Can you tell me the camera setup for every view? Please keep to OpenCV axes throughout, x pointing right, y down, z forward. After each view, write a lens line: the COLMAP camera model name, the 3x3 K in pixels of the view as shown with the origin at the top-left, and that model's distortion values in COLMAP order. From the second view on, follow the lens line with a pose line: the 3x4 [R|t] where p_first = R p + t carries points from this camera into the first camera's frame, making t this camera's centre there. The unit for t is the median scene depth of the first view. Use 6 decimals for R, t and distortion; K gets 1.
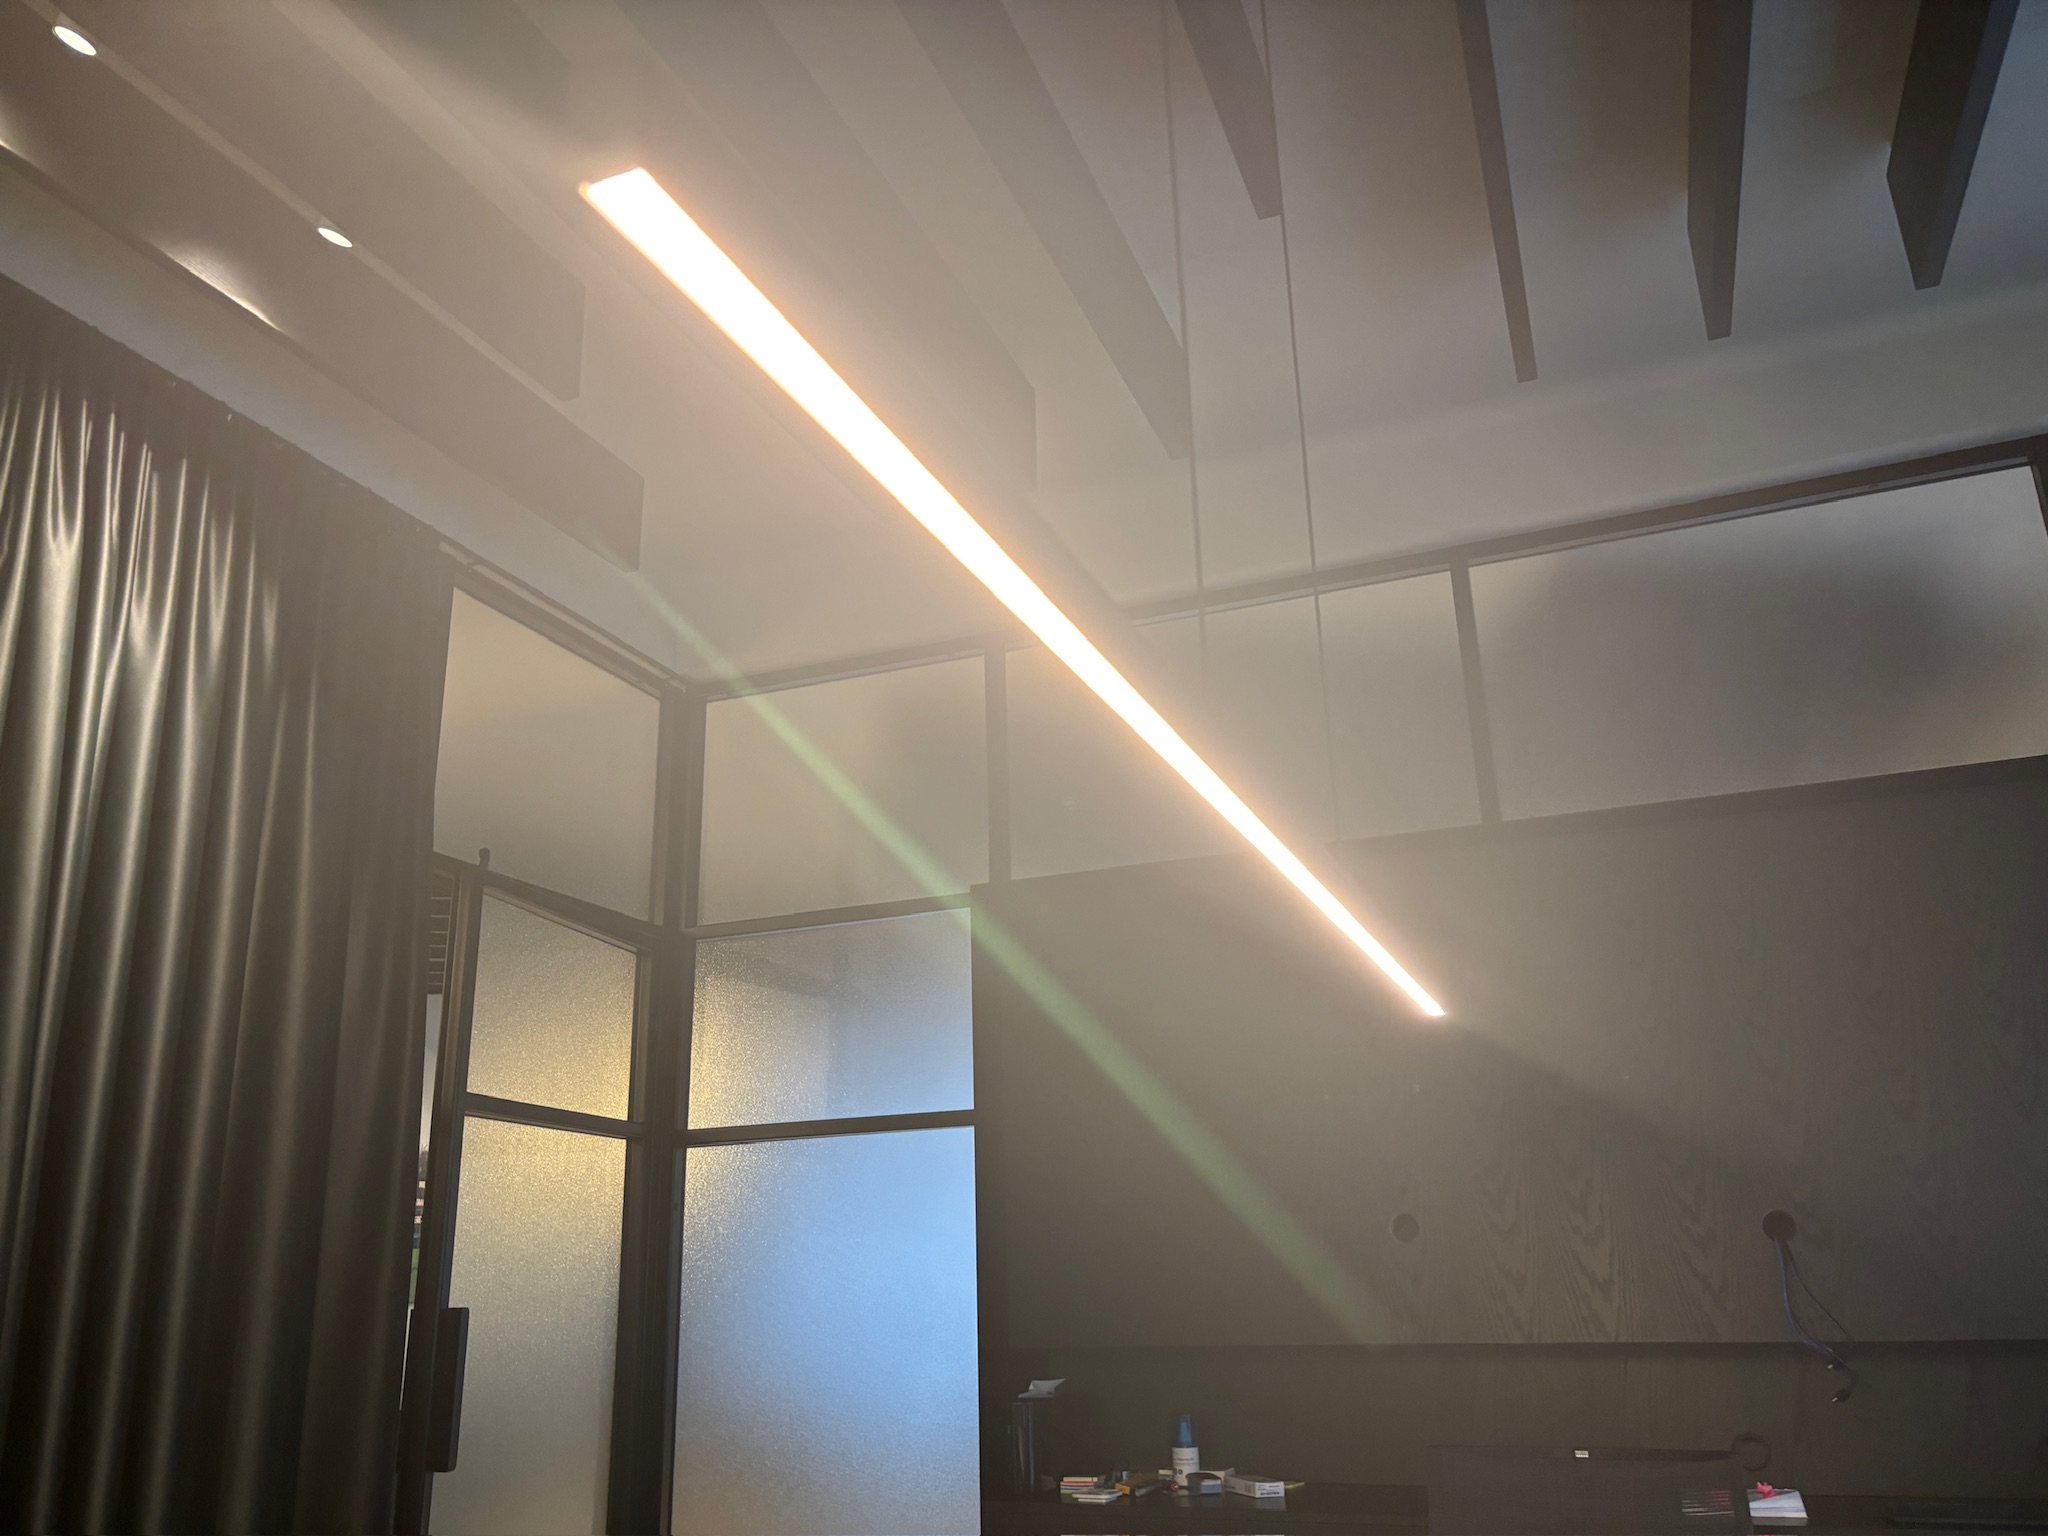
lens RADIAL K [[1636.6, 0, 1024.0], [0, 1636.6, 768.0], [0, 0, 1]] dist [0.055458, -0.004550]
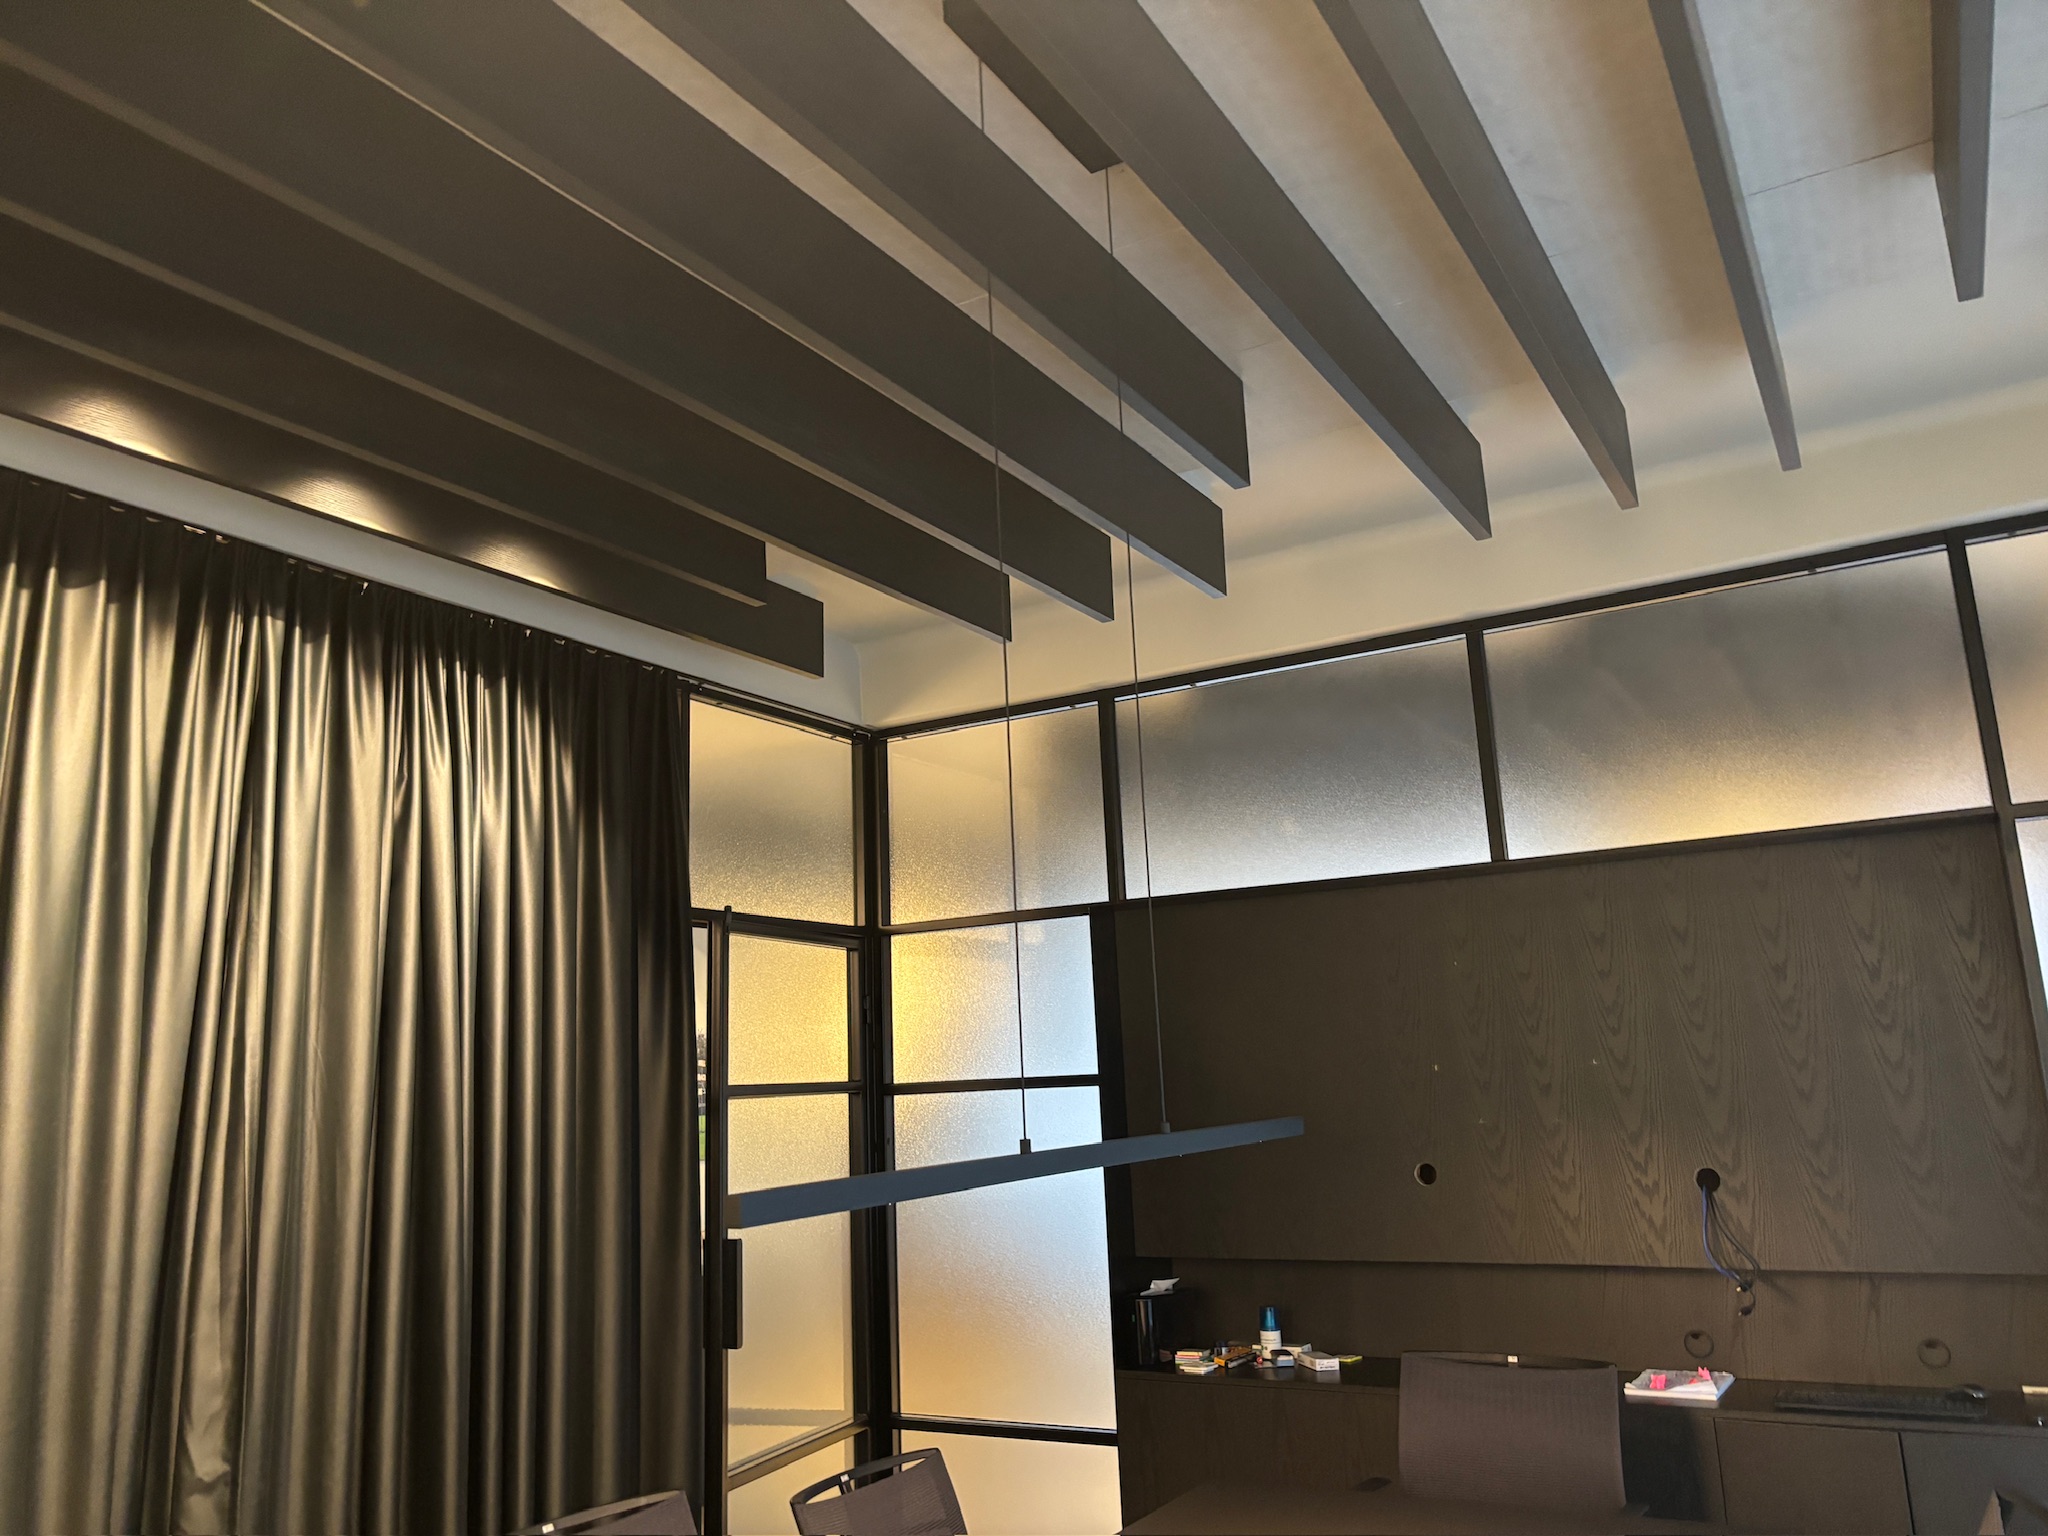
lens RADIAL K [[1636.6, 0, 1024.0], [0, 1636.6, 768.0], [0, 0, 1]] dist [0.055458, -0.004550]
pose [[0.988916, -0.043113, -0.142081, 0.111391], [0.058713, 0.992469, 0.107504, -0.193648], [0.136377, -0.114654, 0.984000, -0.282223]]
